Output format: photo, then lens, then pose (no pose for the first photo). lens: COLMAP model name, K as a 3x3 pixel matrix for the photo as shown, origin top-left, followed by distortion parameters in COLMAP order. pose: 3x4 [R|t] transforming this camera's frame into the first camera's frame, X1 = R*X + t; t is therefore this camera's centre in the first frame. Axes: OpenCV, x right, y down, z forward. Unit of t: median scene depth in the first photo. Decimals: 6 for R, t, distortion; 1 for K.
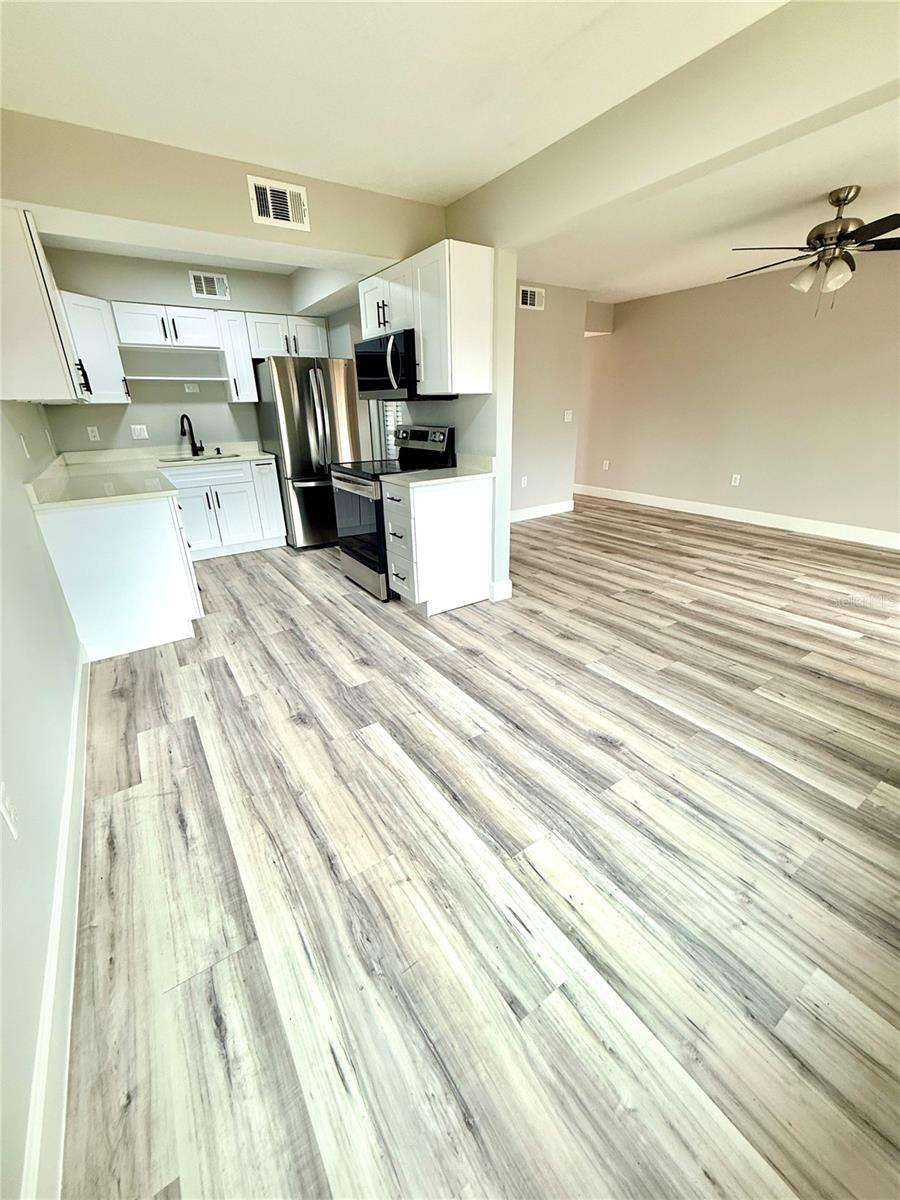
lens RADIAL K [[483.3, 0, 453.5], [0, 483.3, 596.5], [0, 0, 1]] dist [0.000549, 0.000465]
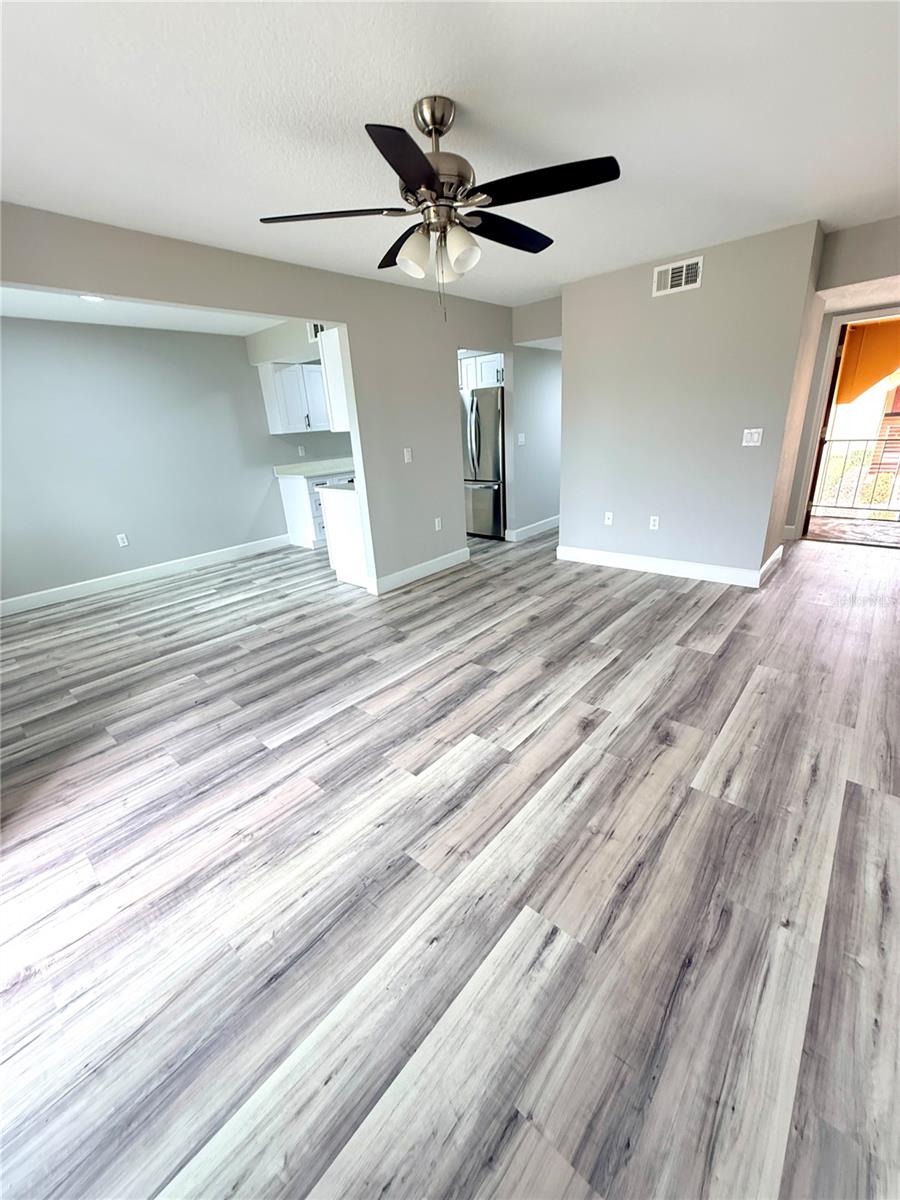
lens RADIAL K [[483.3, 0, 453.0], [0, 483.3, 599.4], [0, 0, 1]] dist [0.000549, 0.000465]
pose [[0.243406, 0.345142, -0.906439, 1.377918], [-0.306878, 0.913940, 0.265592, -0.401402], [0.920098, 0.213519, 0.328375, 0.844080]]
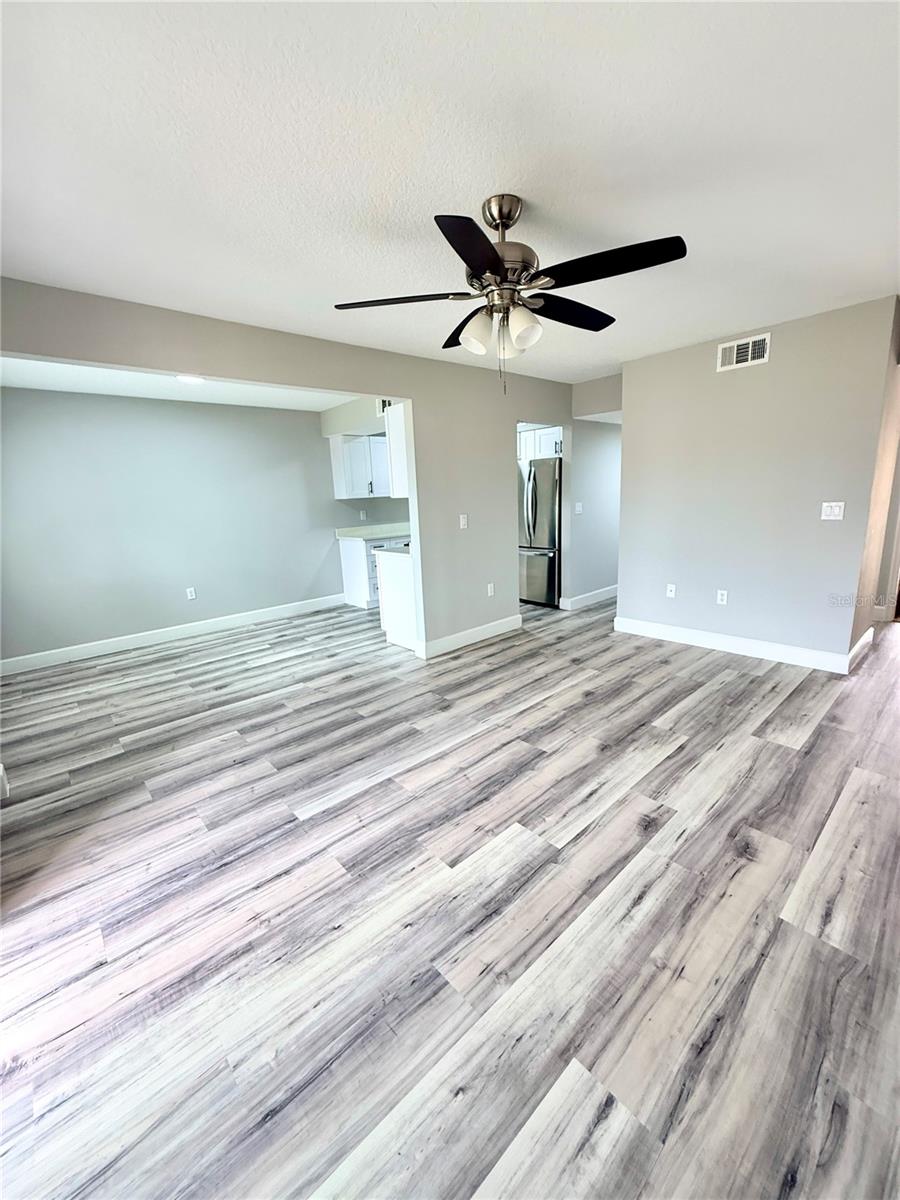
lens RADIAL K [[483.3, 0, 452.8], [0, 483.3, 599.5], [0, 0, 1]] dist [0.000549, 0.000465]
pose [[0.128562, 0.232399, -0.964086, 1.346707], [-0.326206, 0.927966, 0.180192, -0.403518], [0.936516, 0.291325, 0.195111, 0.855036]]
